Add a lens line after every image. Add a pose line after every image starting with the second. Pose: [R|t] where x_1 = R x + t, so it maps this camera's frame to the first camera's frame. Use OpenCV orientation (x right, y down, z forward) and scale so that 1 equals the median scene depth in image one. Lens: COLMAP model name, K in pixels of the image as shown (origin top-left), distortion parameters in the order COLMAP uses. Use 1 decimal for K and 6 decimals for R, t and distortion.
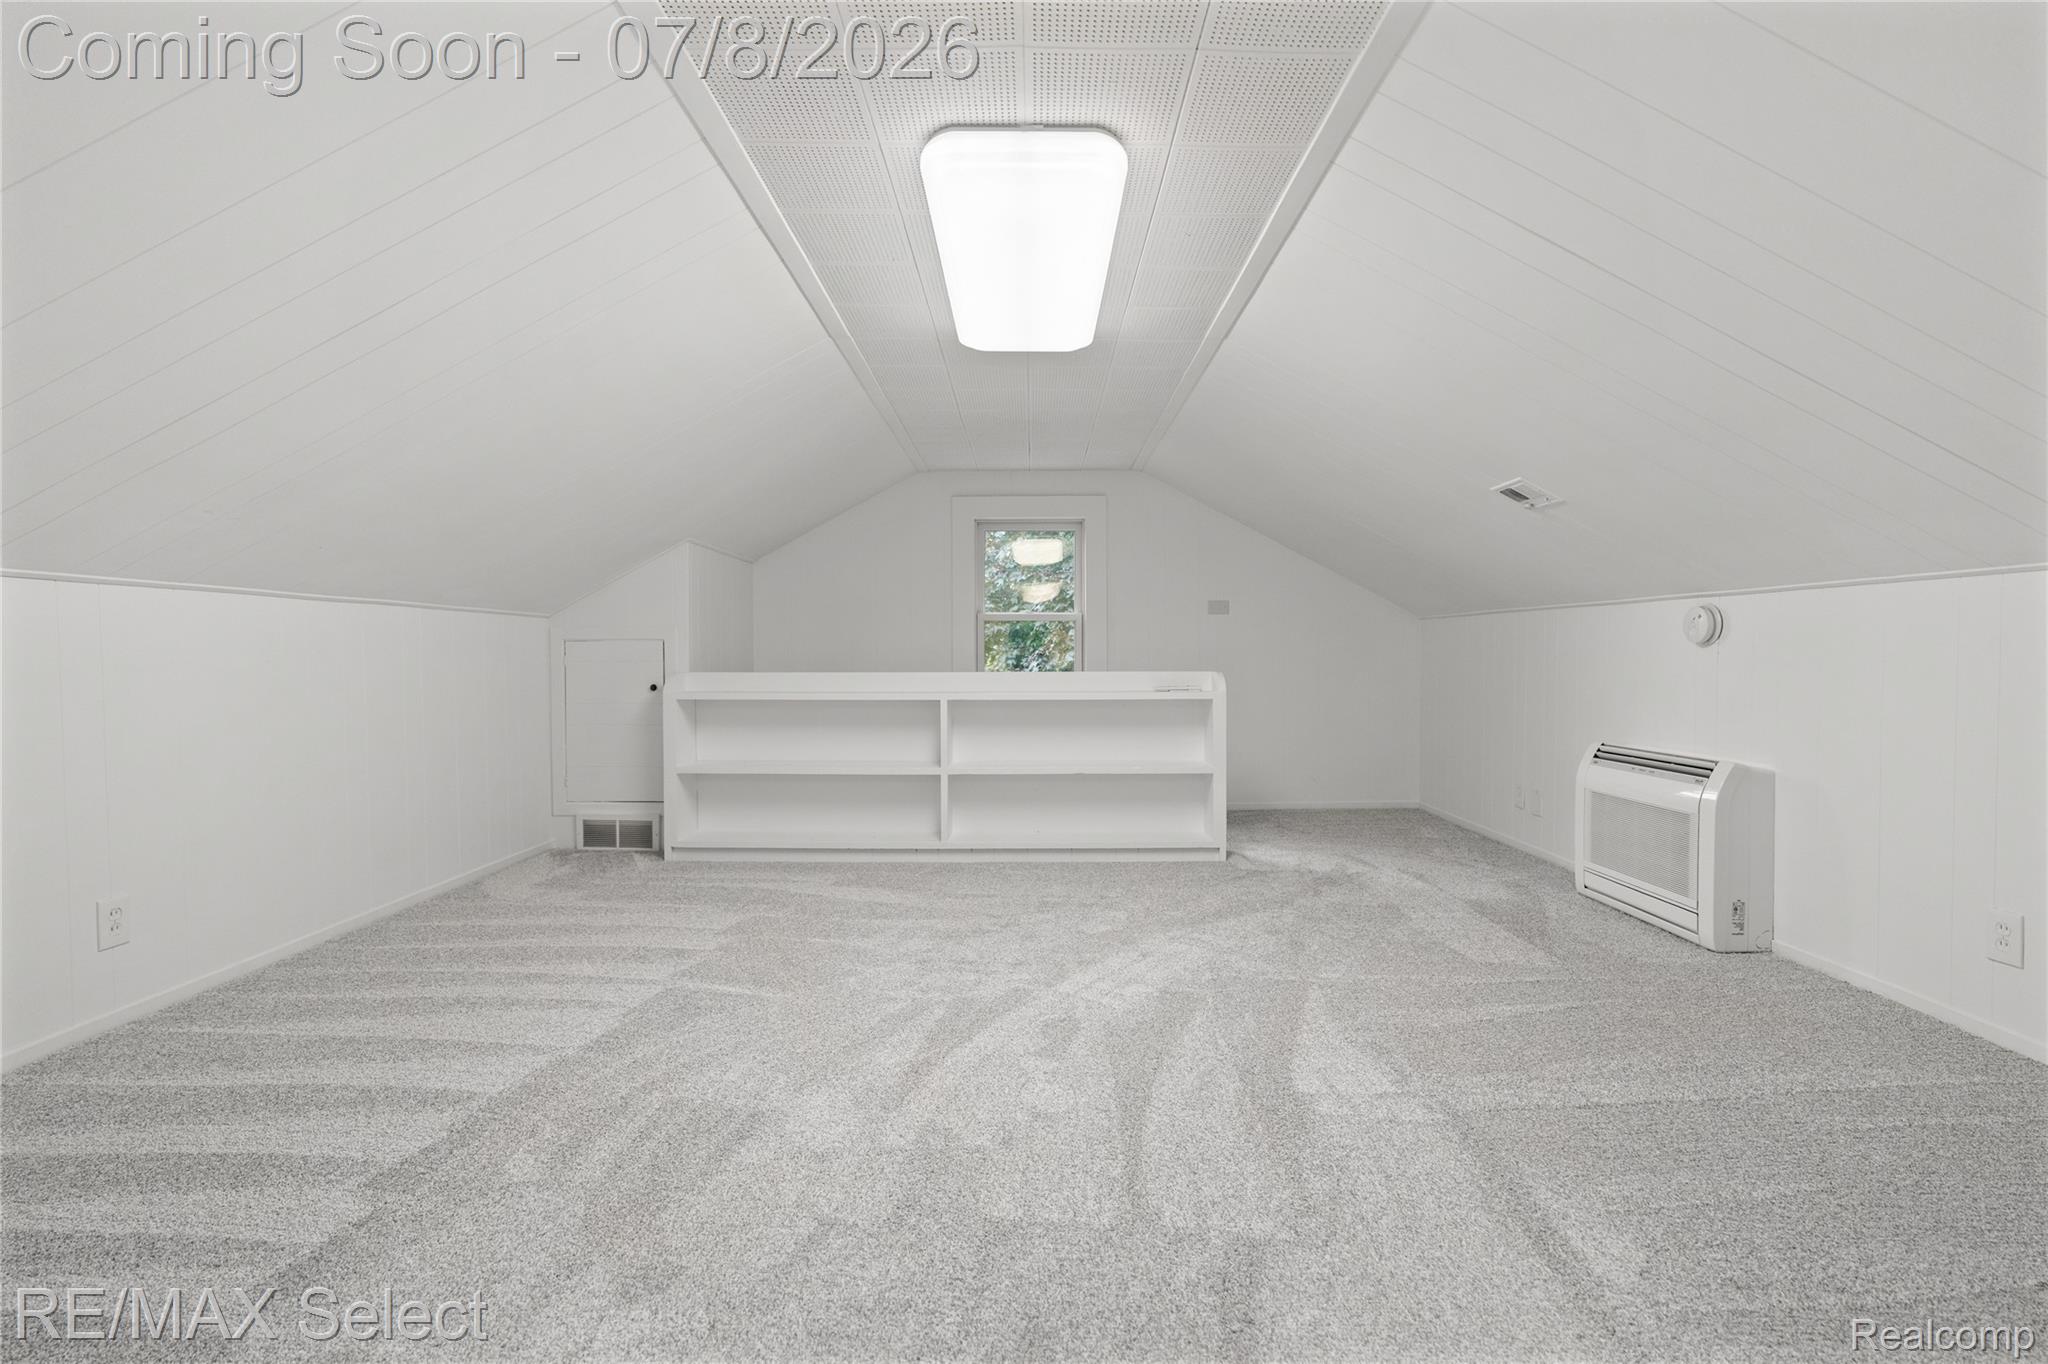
lens RADIAL K [[942.7, 0, 1024.0], [0, 942.7, 682.0], [0, 0, 1]] dist [-0.012551, 0.006003]
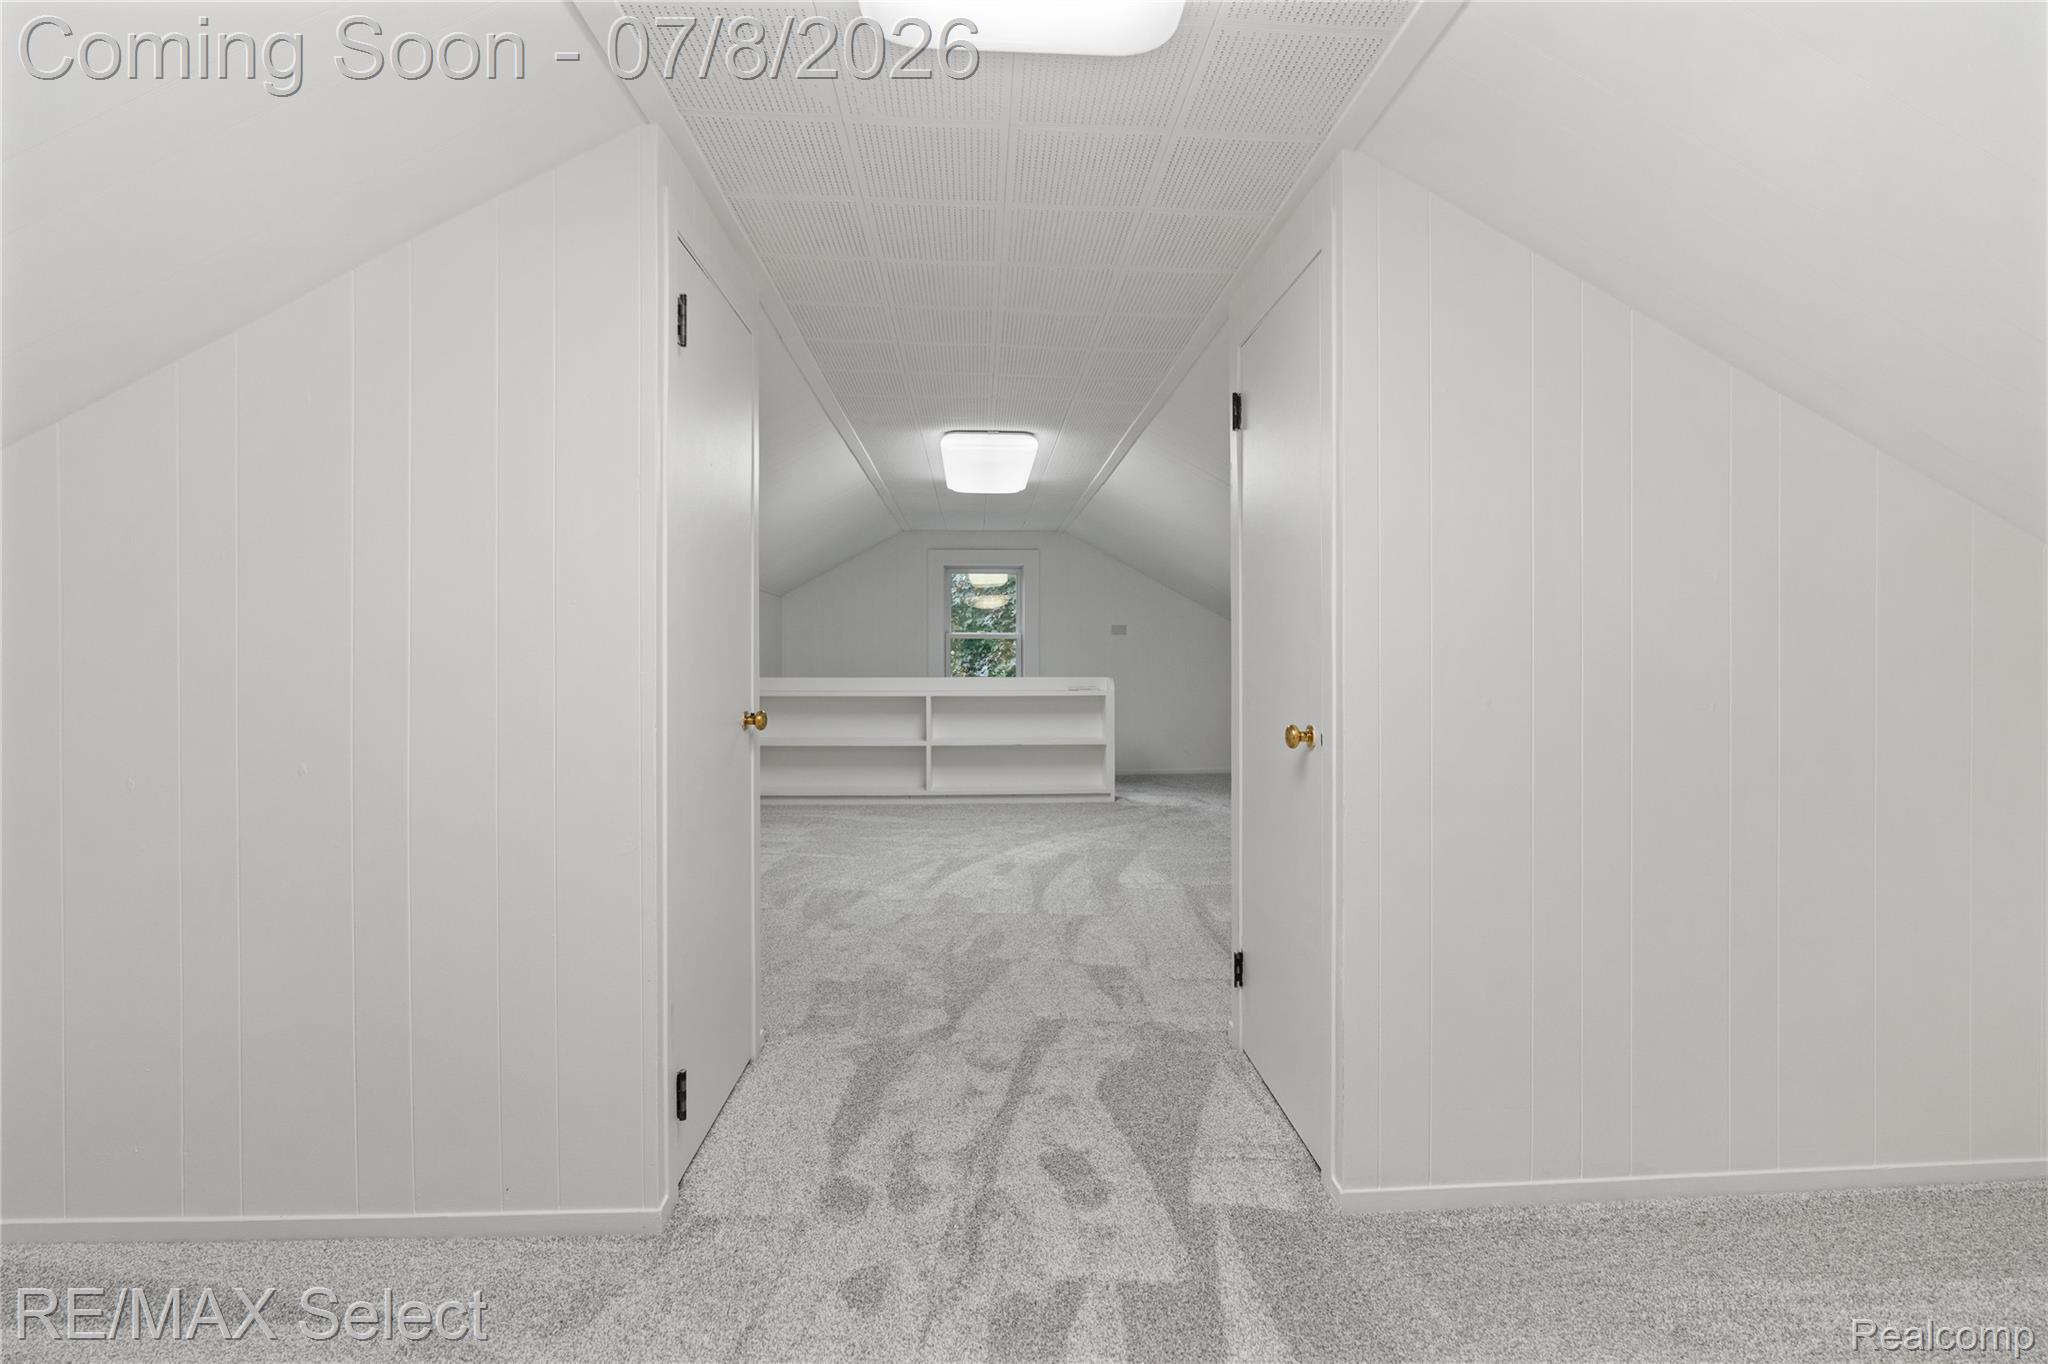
lens RADIAL K [[942.7, 0, 1024.0], [0, 942.7, 682.0], [0, 0, 1]] dist [-0.012551, 0.006003]
pose [[0.998342, 0.000930, 0.057553, -0.019418], [-0.001142, 0.999993, 0.003646, -0.009099], [-0.057550, -0.003705, 0.998336, -0.509299]]
